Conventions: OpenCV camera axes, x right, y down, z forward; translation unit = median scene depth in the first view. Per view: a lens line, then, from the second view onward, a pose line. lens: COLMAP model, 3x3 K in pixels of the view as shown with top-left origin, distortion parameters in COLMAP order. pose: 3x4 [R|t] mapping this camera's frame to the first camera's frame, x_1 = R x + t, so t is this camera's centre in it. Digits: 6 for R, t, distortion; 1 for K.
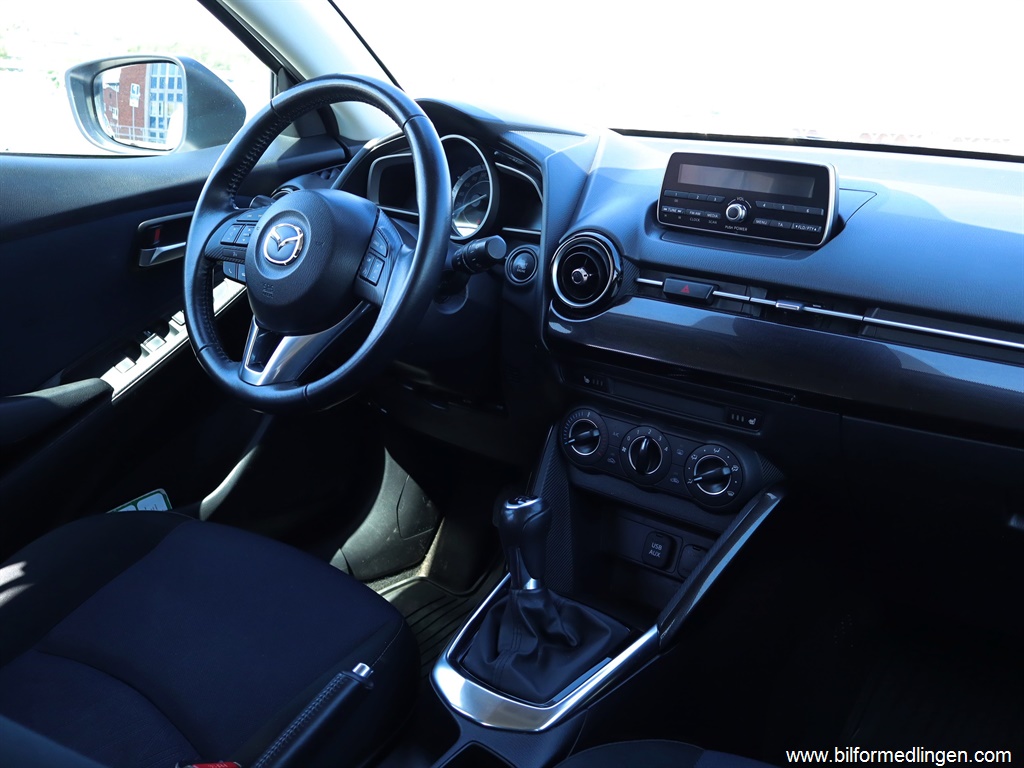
lens RADIAL K [[945.7, 0, 538.8], [0, 945.7, 344.8], [0, 0, 1]] dist [0.007640, 0.000237]
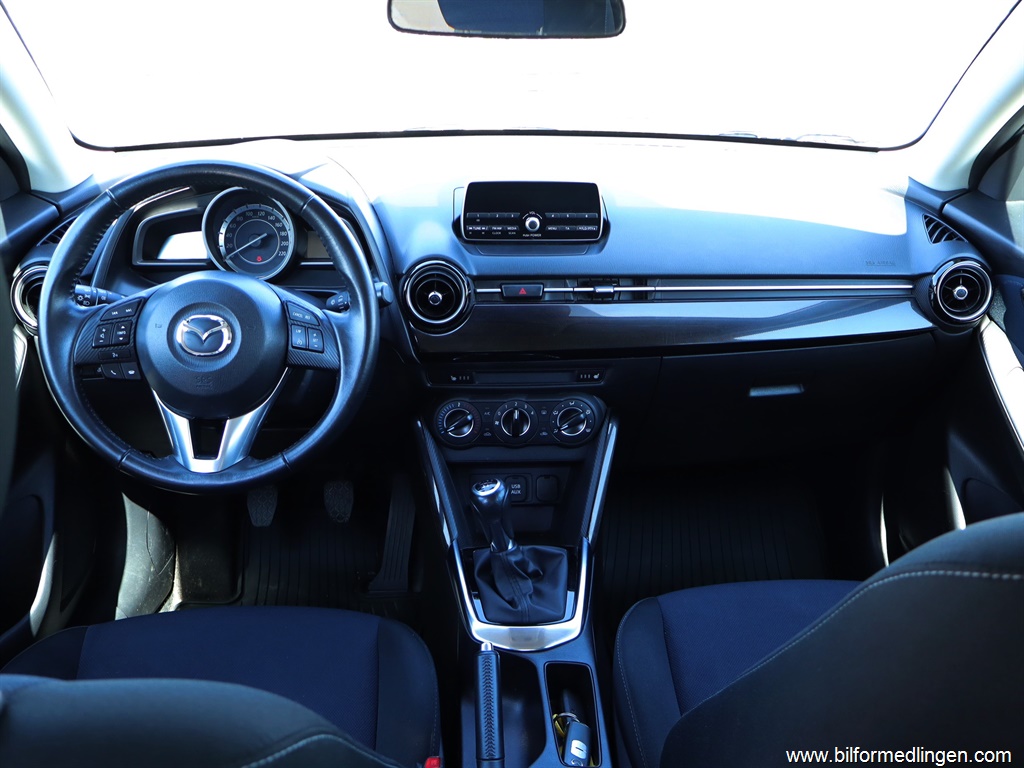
lens RADIAL K [[945.7, 0, 538.8], [0, 945.7, 344.8], [0, 0, 1]] dist [0.007640, 0.000237]
pose [[0.773362, -0.257715, 0.579218, -0.580212], [0.193967, 0.966019, 0.170835, -0.199055], [-0.603563, -0.019768, 0.797071, -0.048191]]
